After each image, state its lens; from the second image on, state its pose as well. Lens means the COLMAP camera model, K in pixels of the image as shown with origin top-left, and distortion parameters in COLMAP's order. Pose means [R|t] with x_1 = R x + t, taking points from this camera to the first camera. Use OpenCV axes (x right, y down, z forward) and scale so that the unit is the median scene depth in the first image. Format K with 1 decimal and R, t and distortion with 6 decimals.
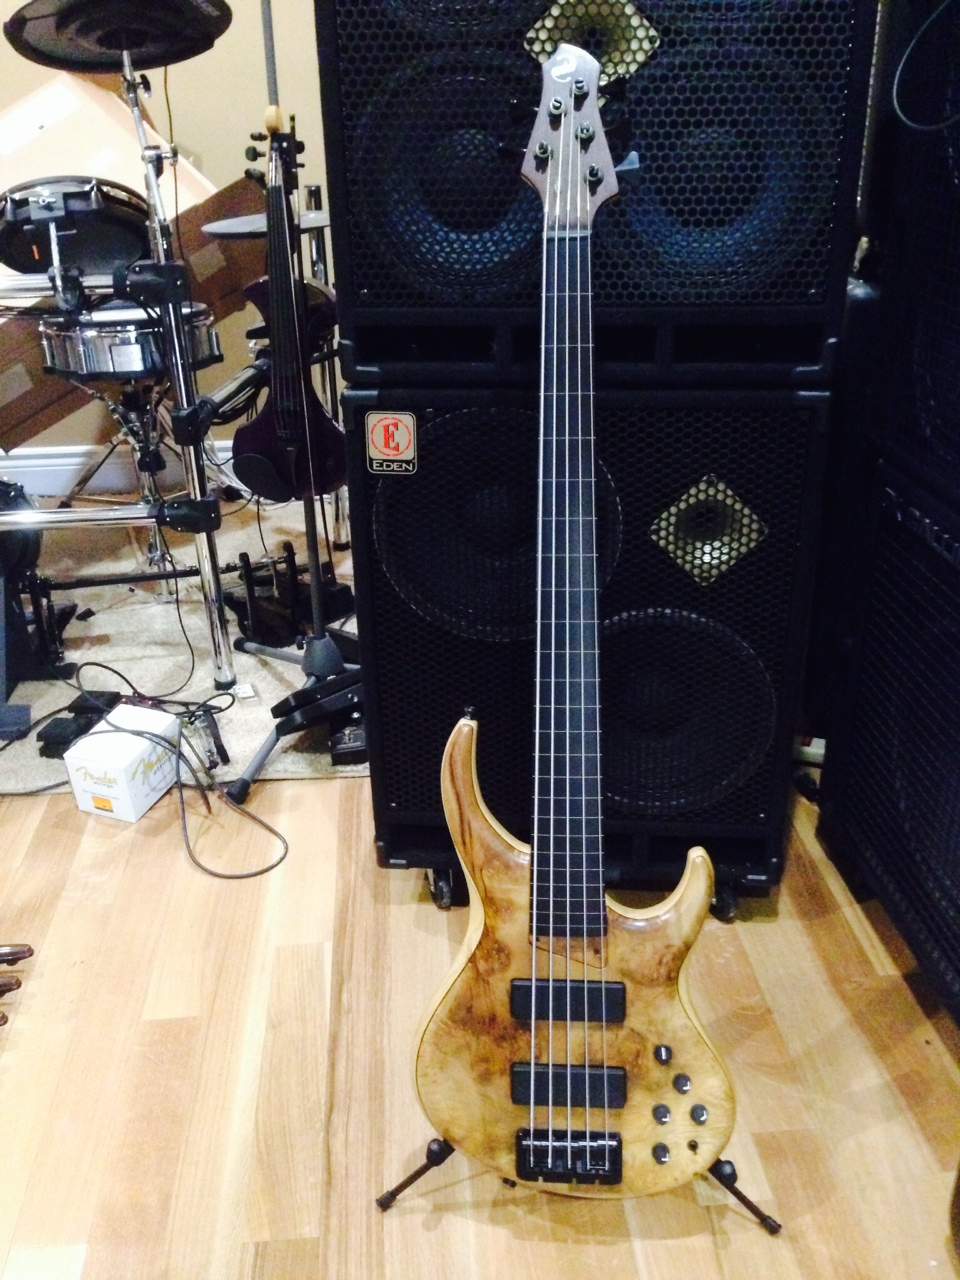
lens RADIAL K [[1204.2, 0, 468.1], [0, 1204.2, 644.8], [0, 0, 1]] dist [0.161240, -0.327469]
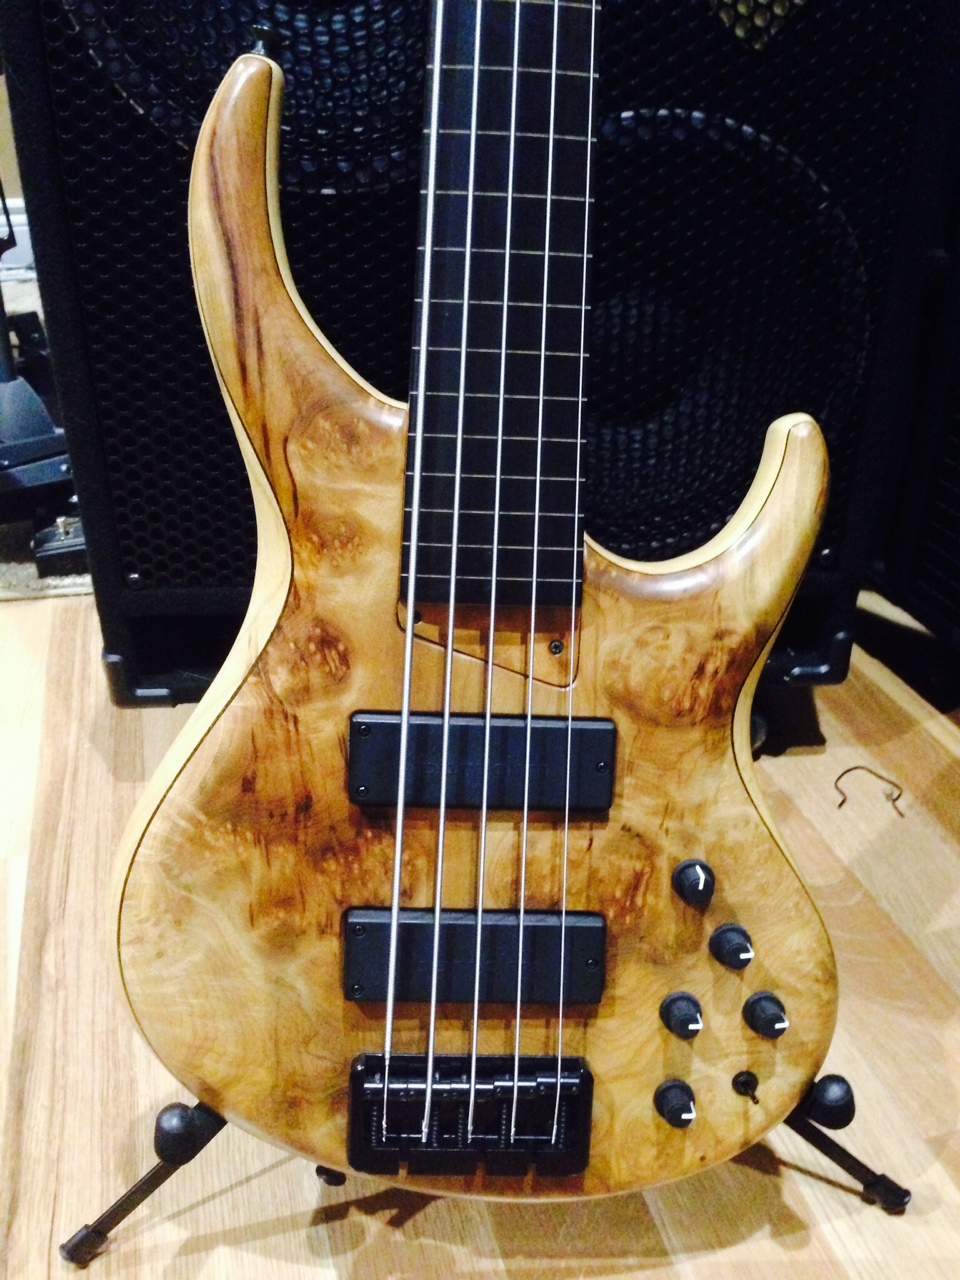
lens RADIAL K [[1204.2, 0, 468.1], [0, 1204.2, 644.8], [0, 0, 1]] dist [0.161240, -0.327469]
pose [[0.983646, -0.057817, 0.170579, -0.012108], [0.050766, 0.997677, 0.045414, 0.135719], [-0.172808, -0.036012, 0.984297, 0.444471]]
